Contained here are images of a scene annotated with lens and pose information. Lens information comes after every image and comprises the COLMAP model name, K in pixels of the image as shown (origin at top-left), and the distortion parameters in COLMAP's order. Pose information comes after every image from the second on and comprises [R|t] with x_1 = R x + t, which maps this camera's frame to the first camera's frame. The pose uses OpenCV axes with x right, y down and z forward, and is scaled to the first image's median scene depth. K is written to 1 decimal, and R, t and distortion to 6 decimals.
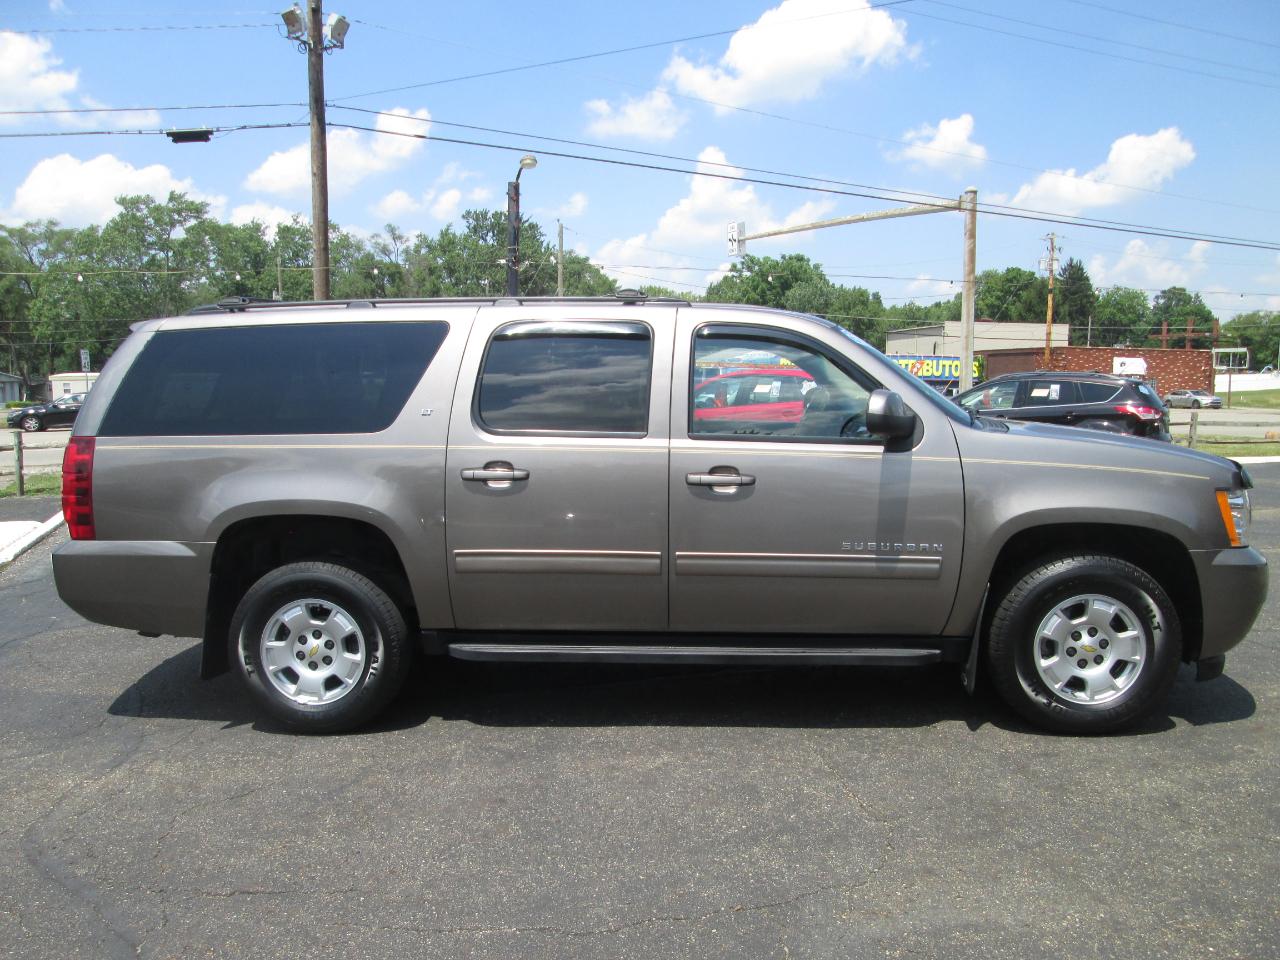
lens RADIAL K [[1082.7, 0, 640.3], [0, 1082.7, 490.3], [0, 0, 1]] dist [-0.084351, 0.057776]
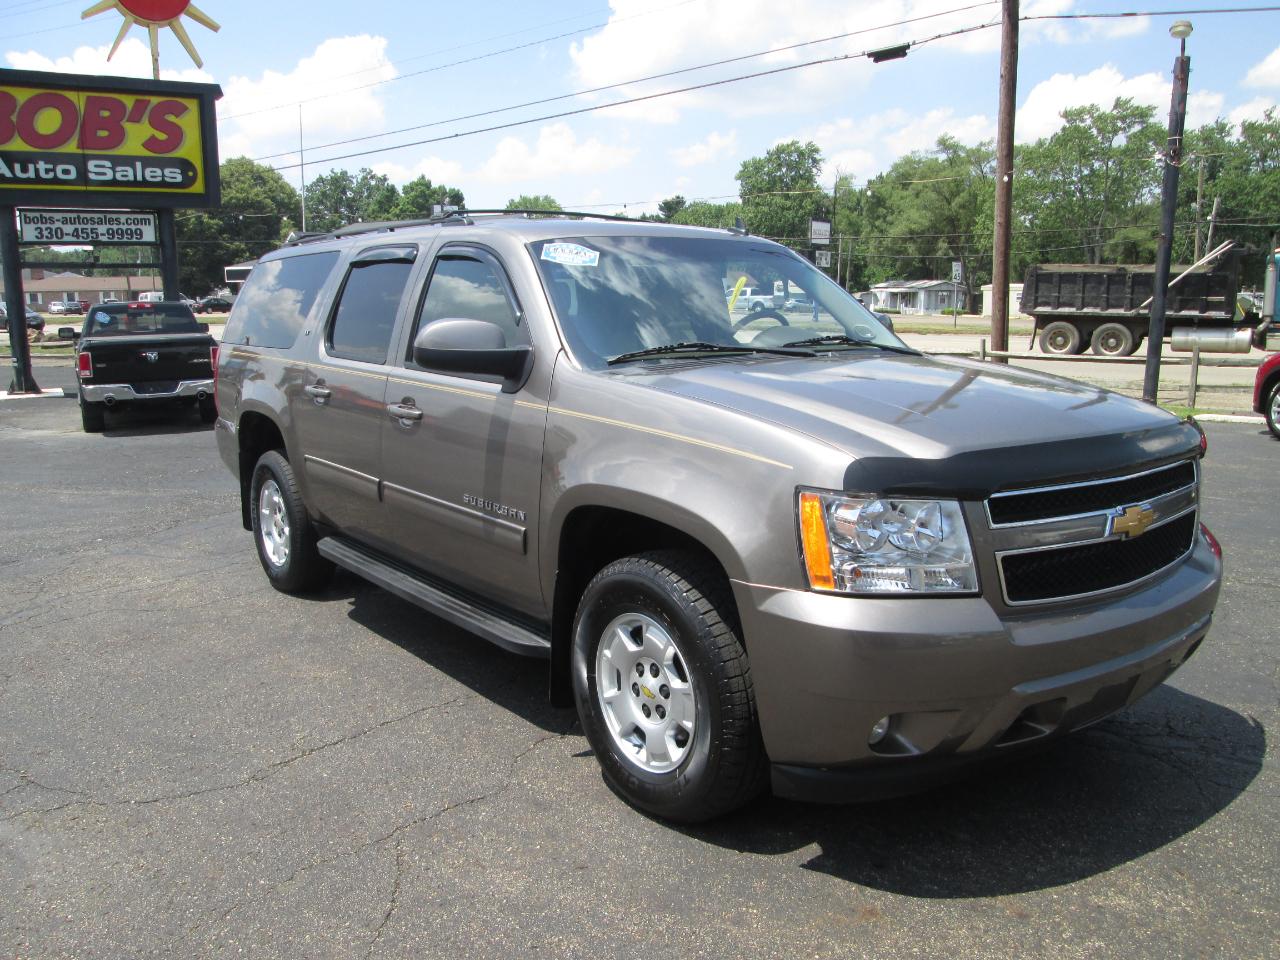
lens RADIAL K [[1082.7, 0, 667.4], [0, 1082.7, 493.2], [0, 0, 1]] dist [-0.084351, 0.057776]
pose [[0.668919, 0.138989, -0.730225, 0.859874], [-0.077596, 0.990053, 0.117363, -0.060772], [0.739274, -0.021844, 0.673050, 0.493398]]
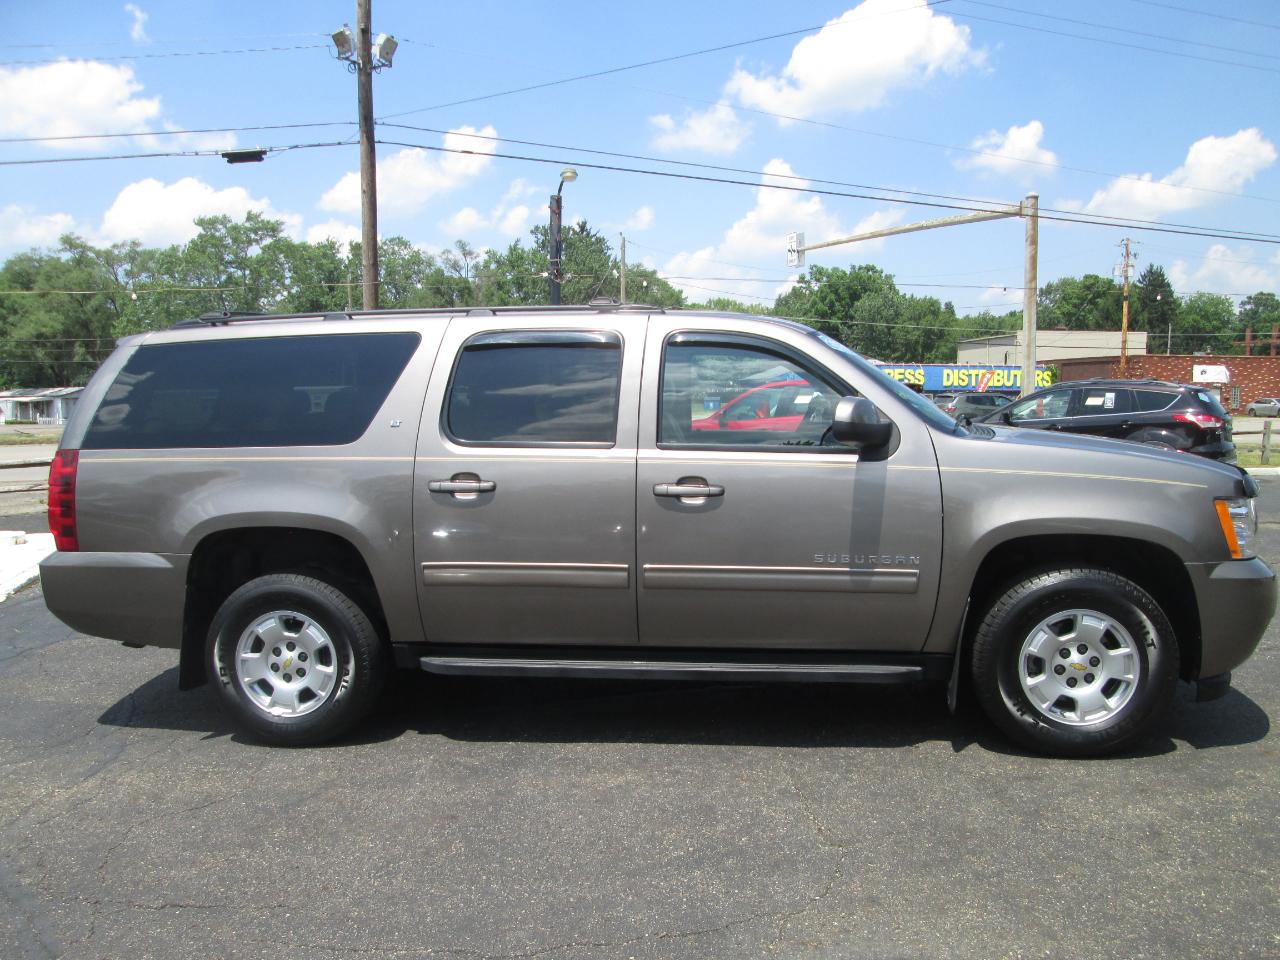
lens RADIAL K [[1082.7, 0, 646.1], [0, 1082.7, 485.0], [0, 0, 1]] dist [-0.084351, 0.057776]
pose [[0.998088, -0.002950, -0.061744, 0.087578], [0.001937, 0.999863, -0.016463, 0.001079], [0.061784, 0.016312, 0.997956, 0.020877]]
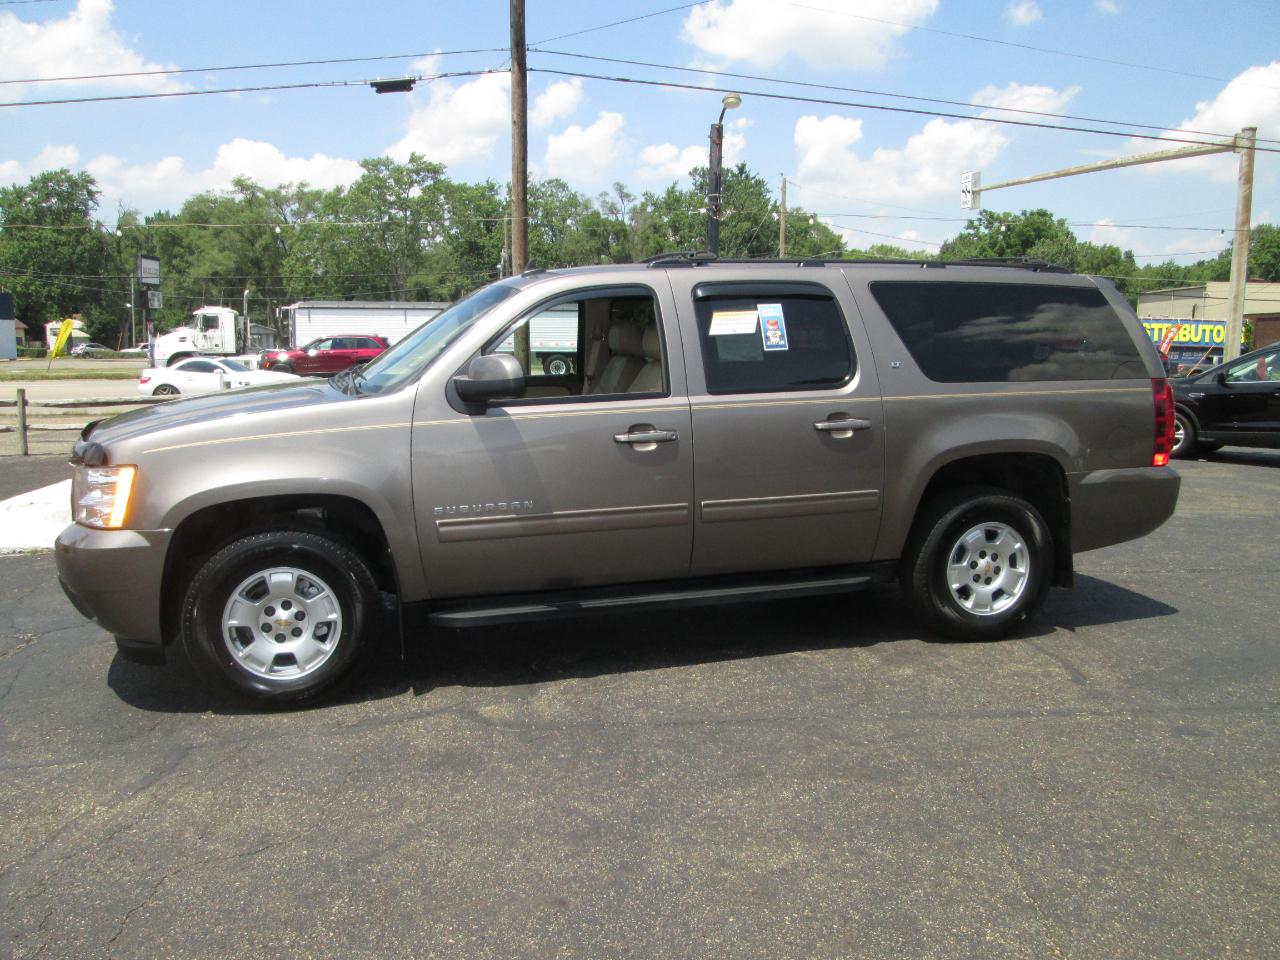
lens RADIAL K [[1082.7, 0, 631.9], [0, 1082.7, 485.7], [0, 0, 1]] dist [-0.084351, 0.057776]
pose [[0.977032, 0.039361, -0.209426, 0.049629], [-0.032484, 0.998817, 0.036179, -0.022010], [0.210602, -0.028545, 0.977155, 0.237503]]
